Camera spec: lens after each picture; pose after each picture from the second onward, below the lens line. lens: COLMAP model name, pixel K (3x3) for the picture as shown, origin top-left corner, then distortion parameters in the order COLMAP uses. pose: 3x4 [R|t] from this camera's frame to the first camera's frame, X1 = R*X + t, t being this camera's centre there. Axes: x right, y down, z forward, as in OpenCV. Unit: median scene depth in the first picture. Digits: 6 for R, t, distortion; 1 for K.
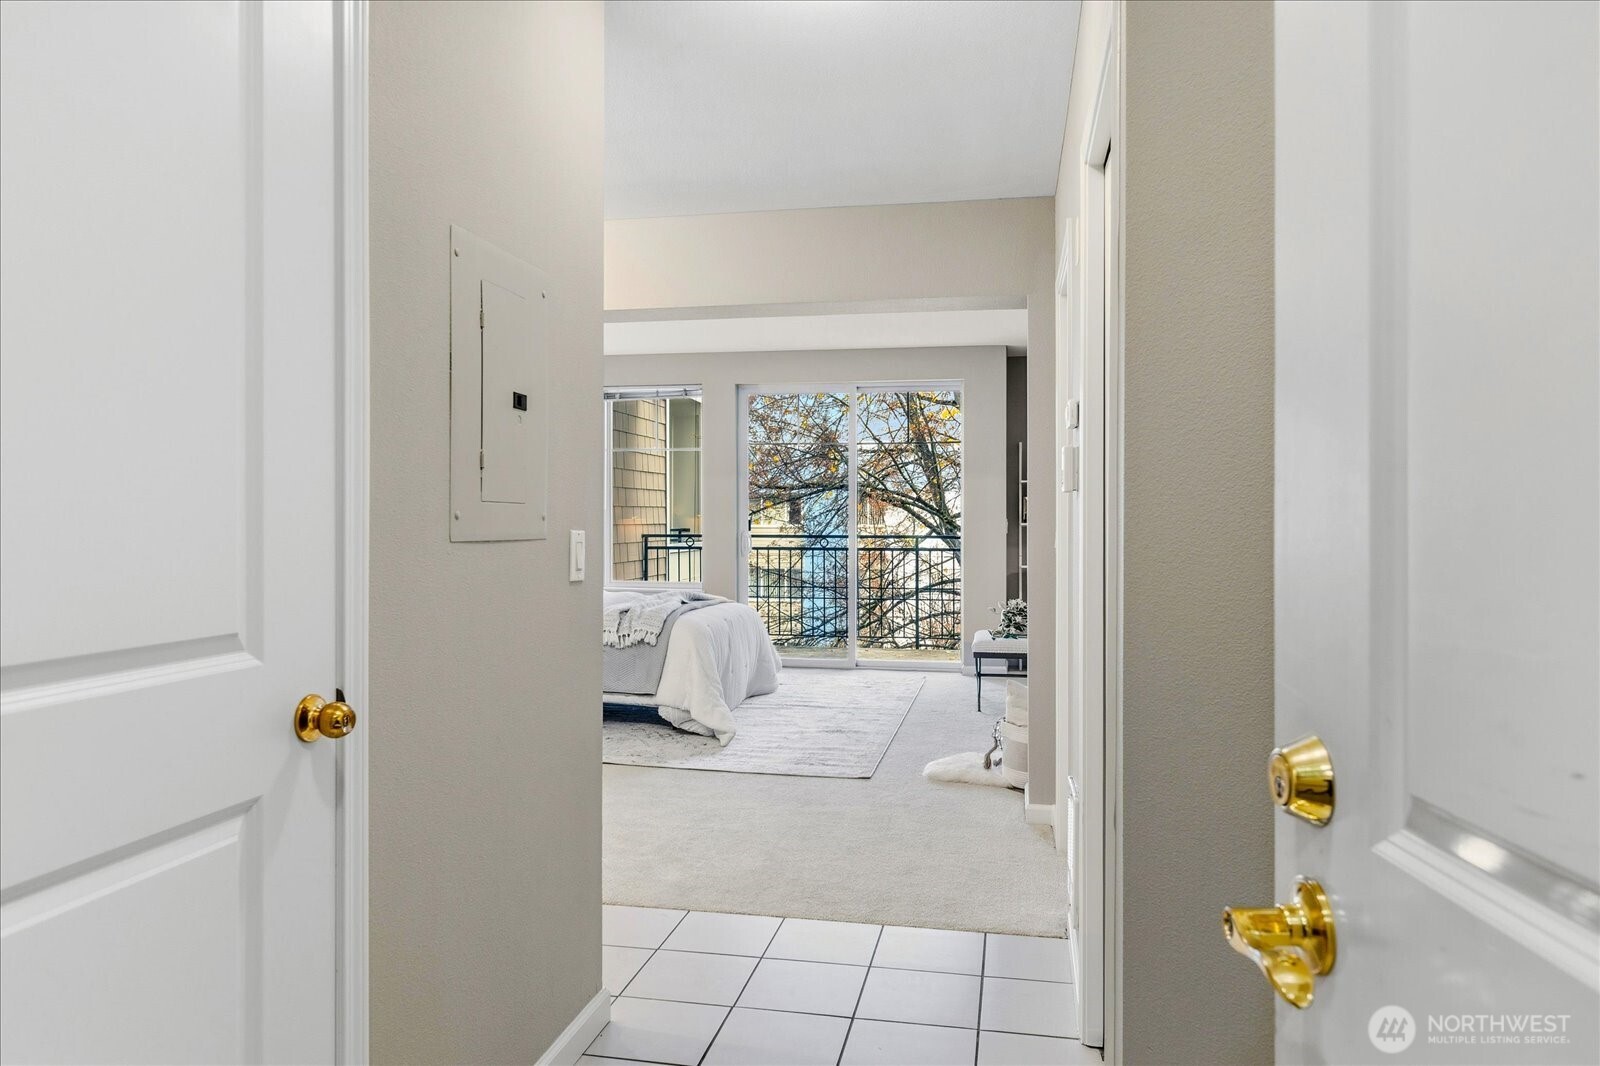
lens RADIAL K [[1094.7, 0, 800.2], [0, 1094.7, 499.5], [0, 0, 1]] dist [0.002547, -0.000093]
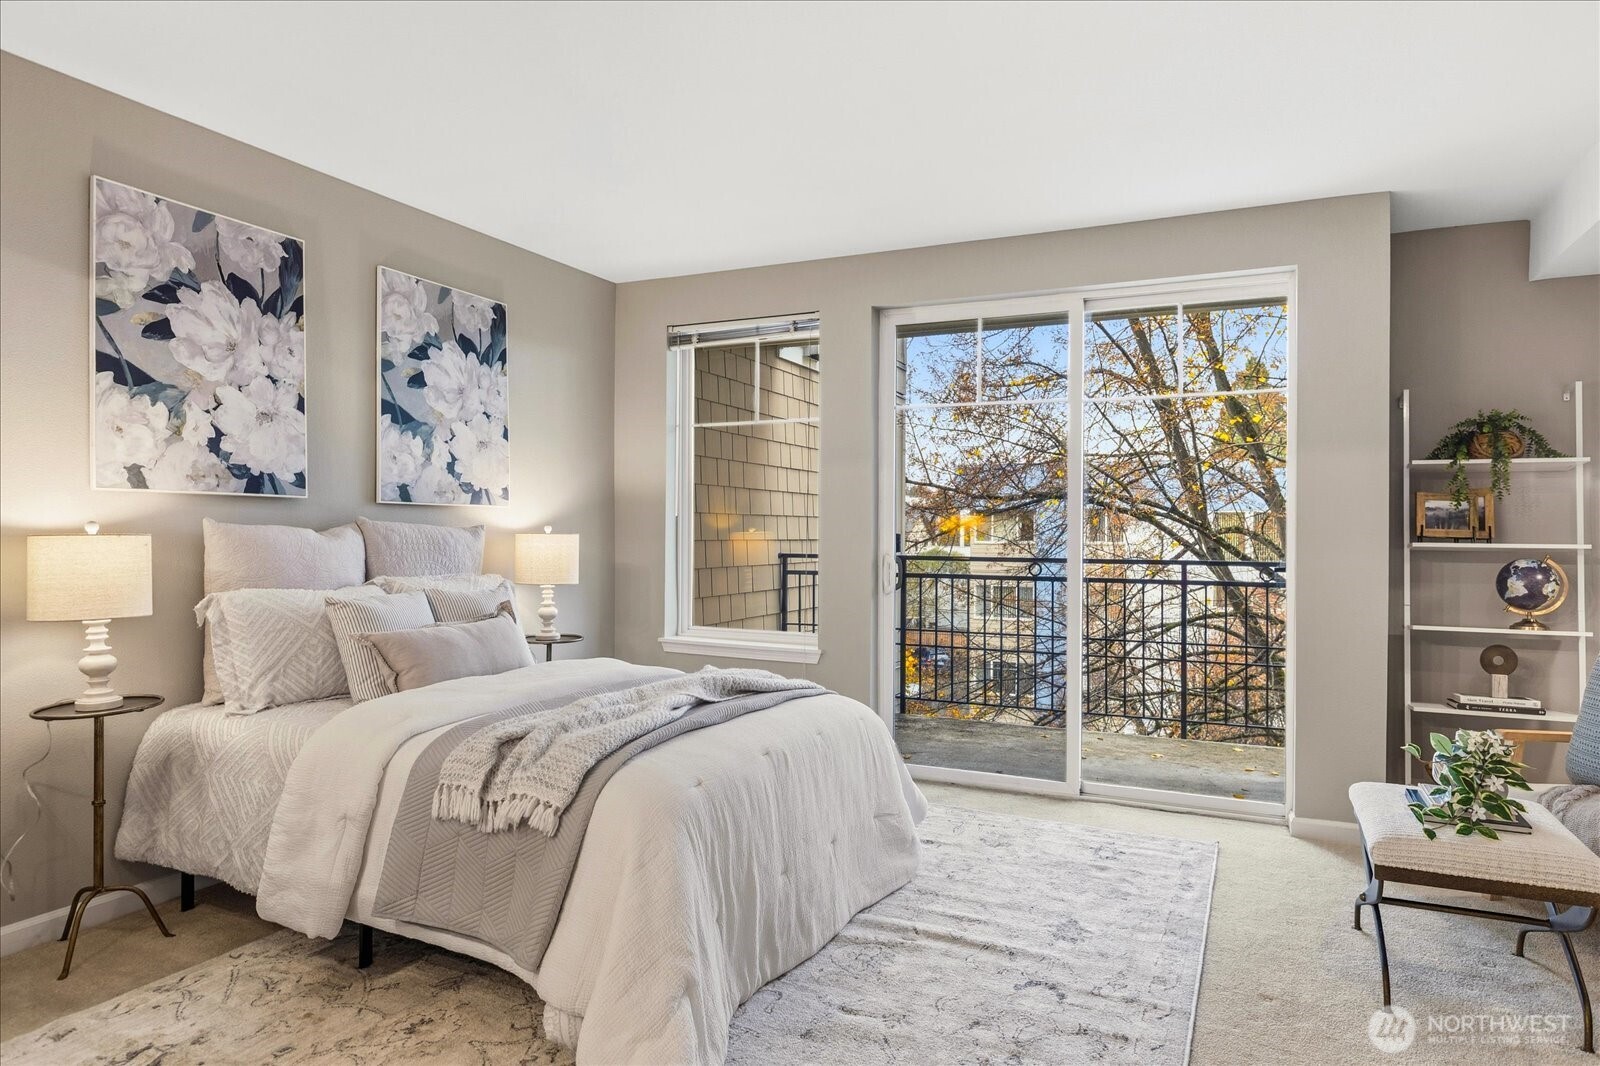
lens RADIAL K [[983.5, 0, 800.0], [0, 983.5, 533.0], [0, 0, 1]] dist [0.002726, 0.000470]
pose [[0.970664, 0.004340, -0.240400, 0.026005], [-0.000443, 0.999868, 0.016264, 0.007946], [0.240439, -0.015680, 0.970538, 0.384448]]
